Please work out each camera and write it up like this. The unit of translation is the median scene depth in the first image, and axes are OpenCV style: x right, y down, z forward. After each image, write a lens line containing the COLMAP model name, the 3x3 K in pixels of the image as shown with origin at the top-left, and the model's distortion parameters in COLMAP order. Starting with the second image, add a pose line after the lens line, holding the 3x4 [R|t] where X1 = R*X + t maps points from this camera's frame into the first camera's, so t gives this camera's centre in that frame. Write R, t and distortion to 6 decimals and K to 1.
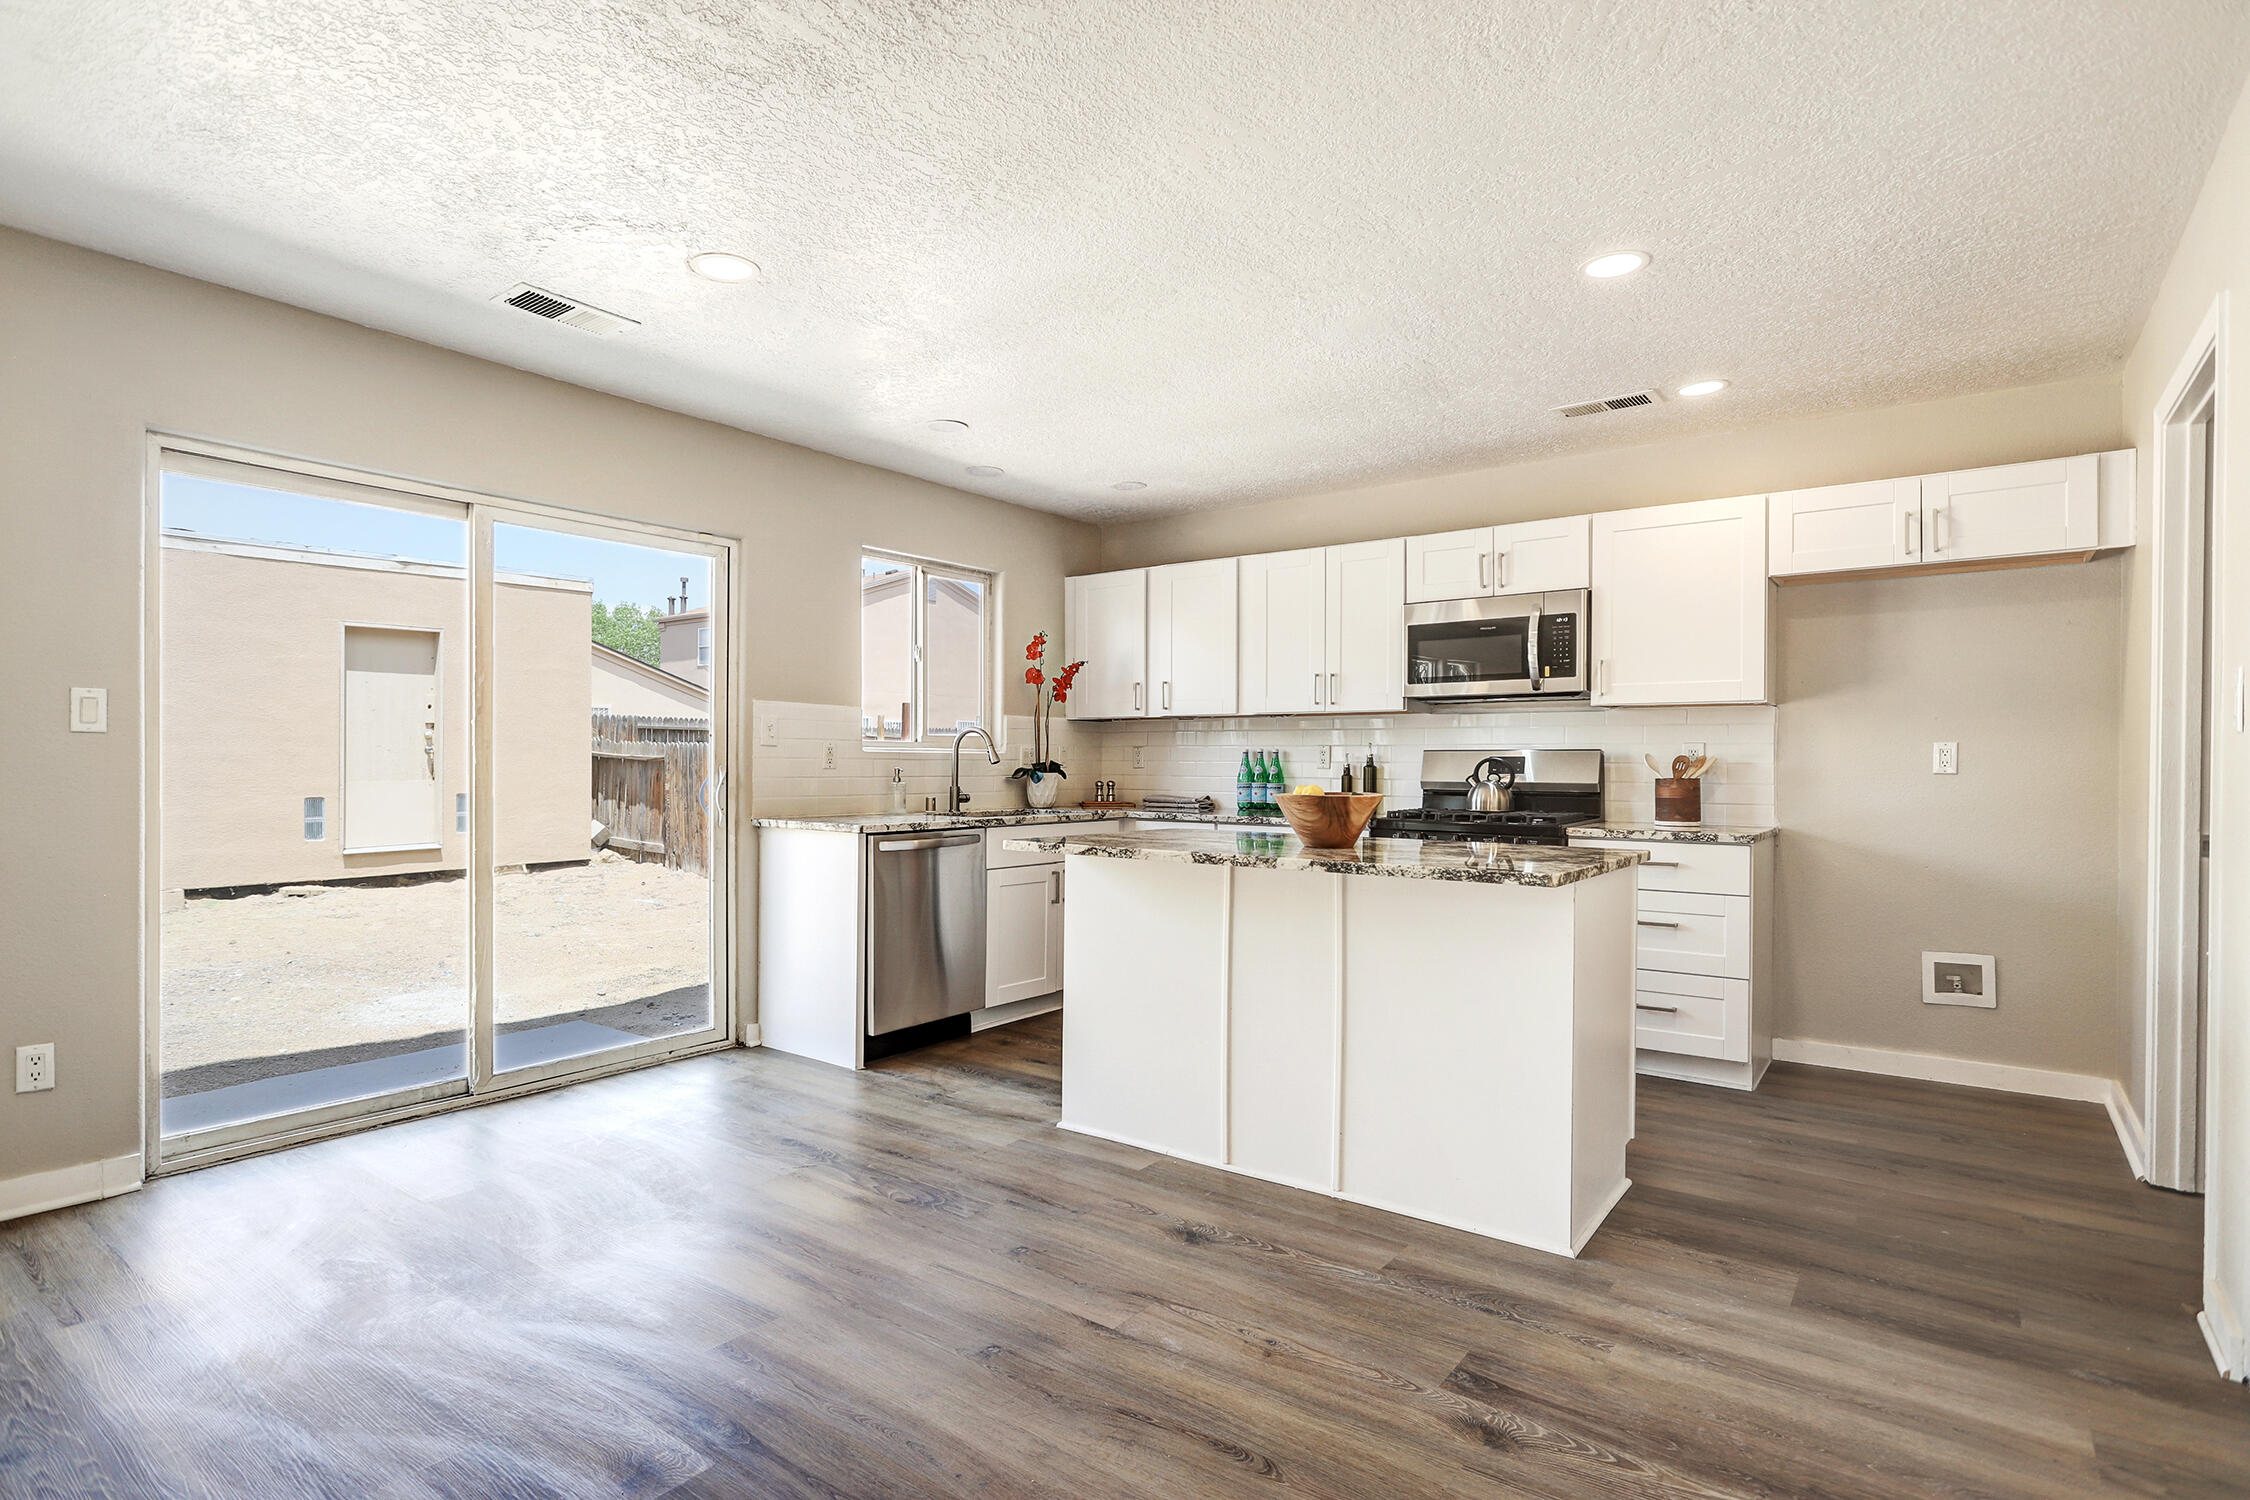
lens RADIAL K [[1137.6, 0, 1125.0], [0, 1137.6, 750.0], [0, 0, 1]] dist [-0.002349, -0.000603]
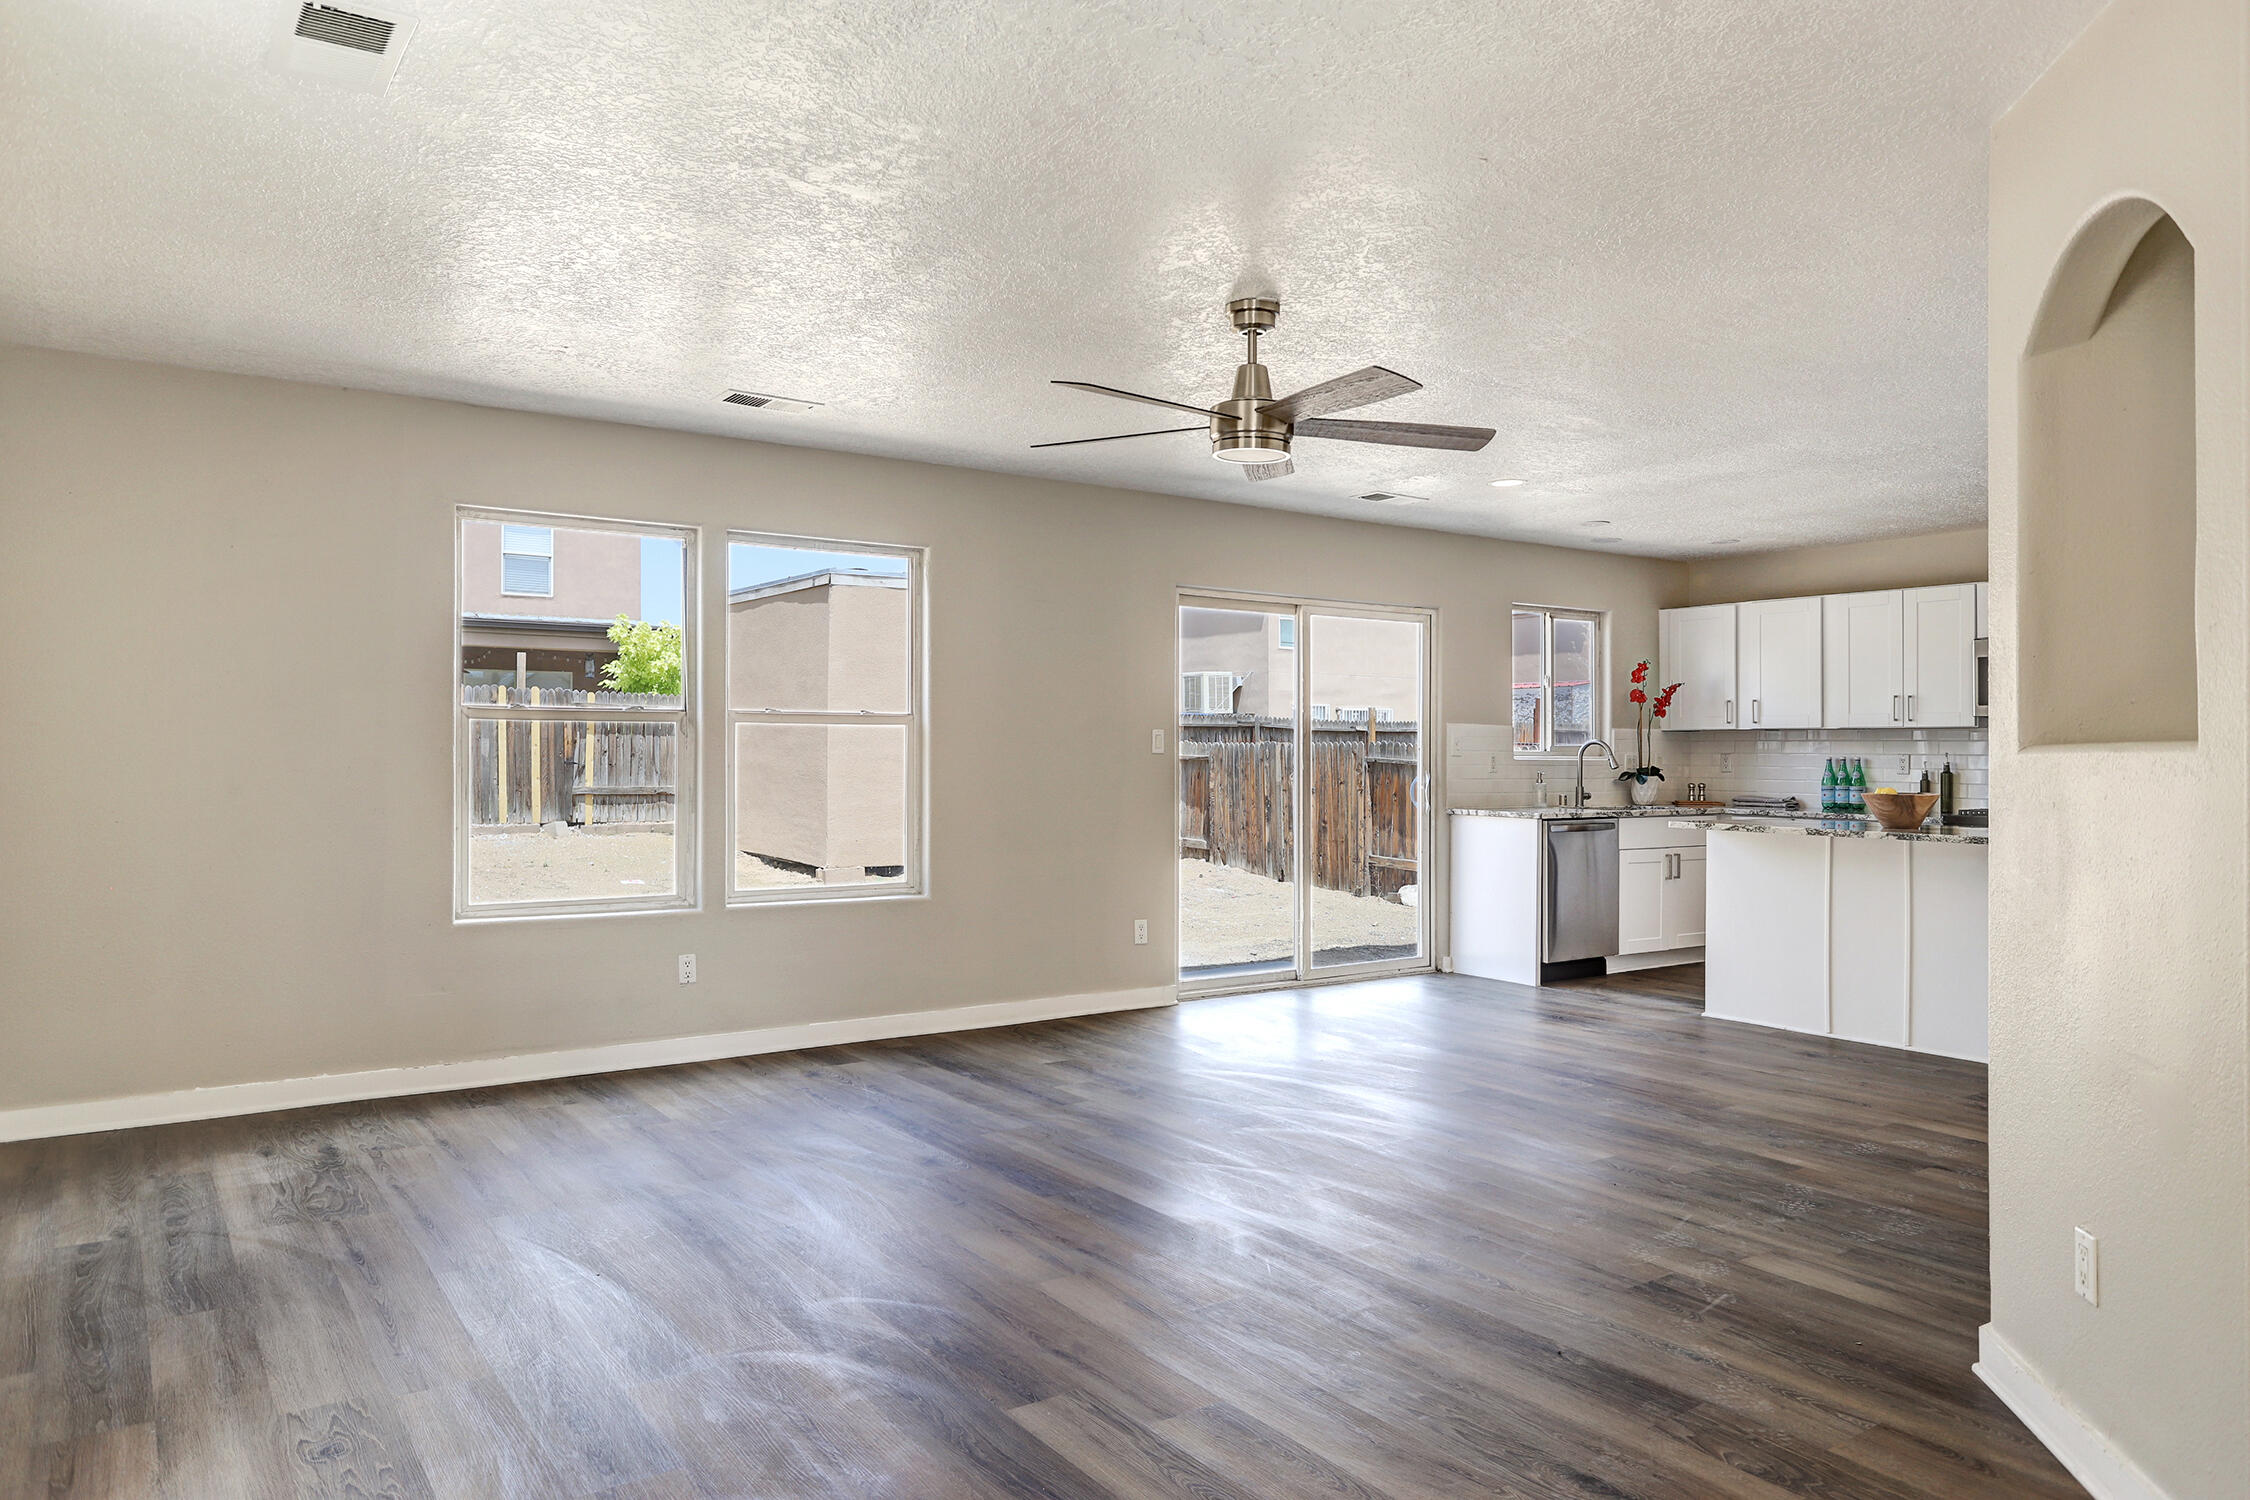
lens RADIAL K [[1506.5, 0, 1131.6], [0, 1506.5, 717.0], [0, 0, 1]] dist [0.002441, 0.001717]
pose [[0.952266, -0.005786, -0.305216, -0.105361], [0.001296, 0.999888, -0.014910, -0.019960], [0.305268, 0.013803, 0.952167, -0.704817]]
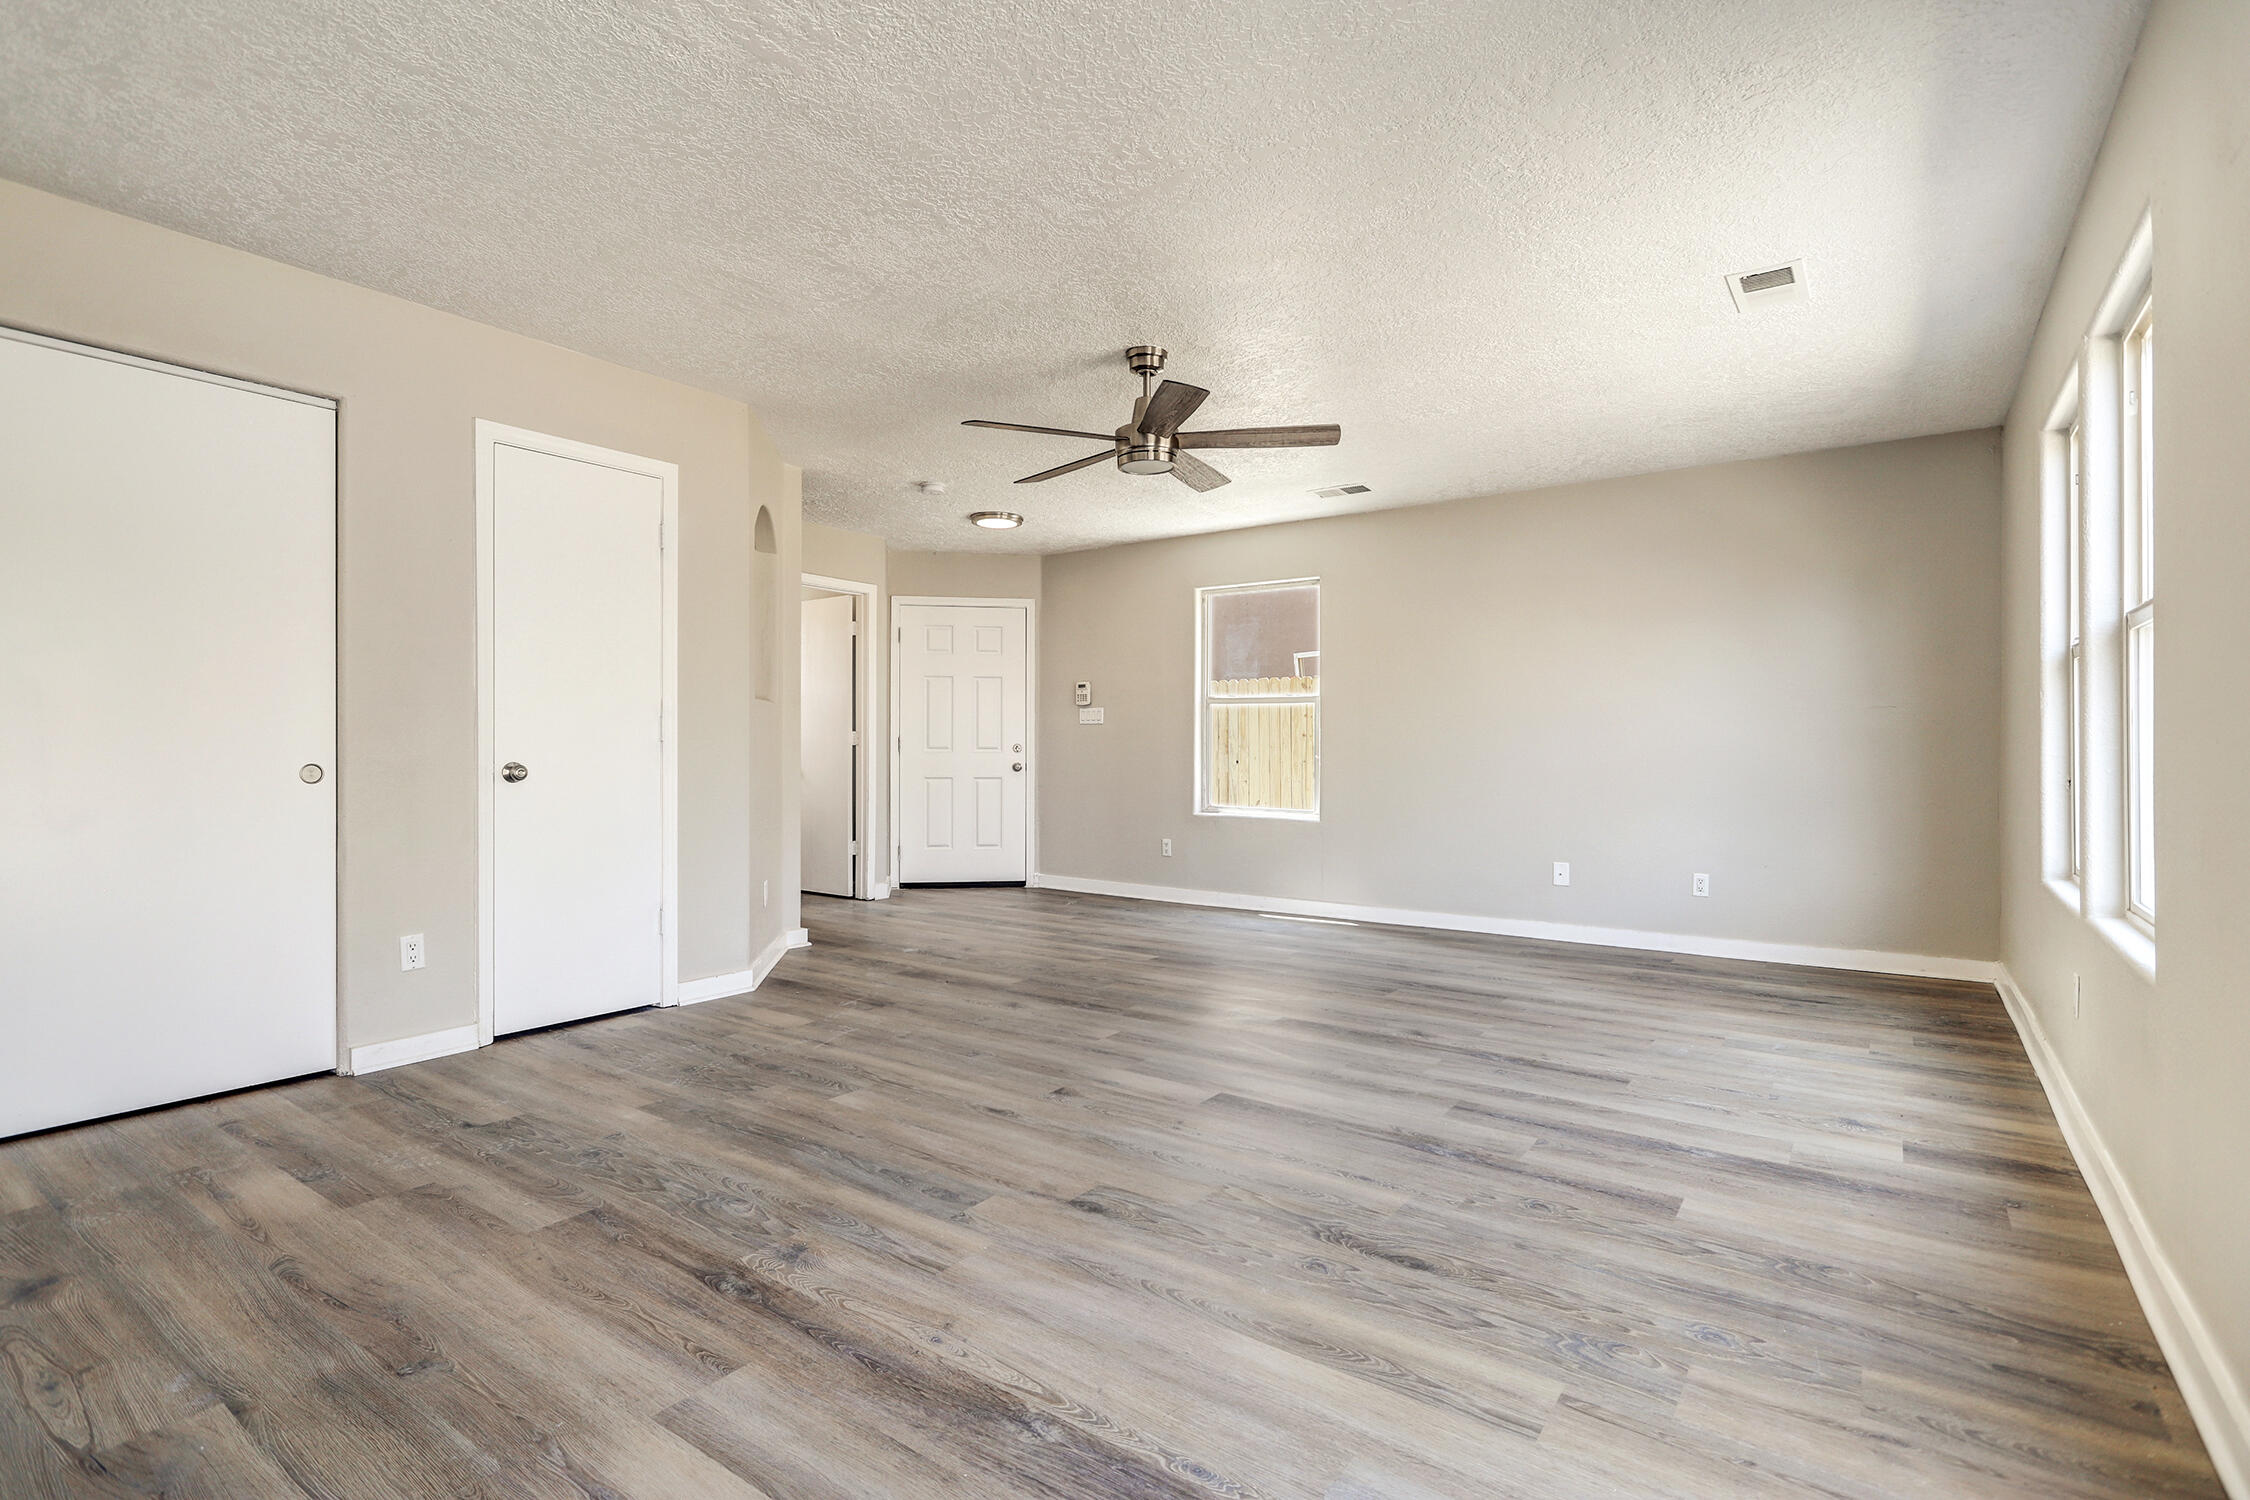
lens RADIAL K [[1077.6, 0, 1126.6], [0, 1077.6, 746.6], [0, 0, 1]] dist [0.002949, 0.001443]
pose [[-0.999823, -0.001787, -0.018710, -0.249383], [-0.001653, 0.999973, -0.007173, 0.026435], [0.018722, -0.007141, -0.999799, 0.713513]]
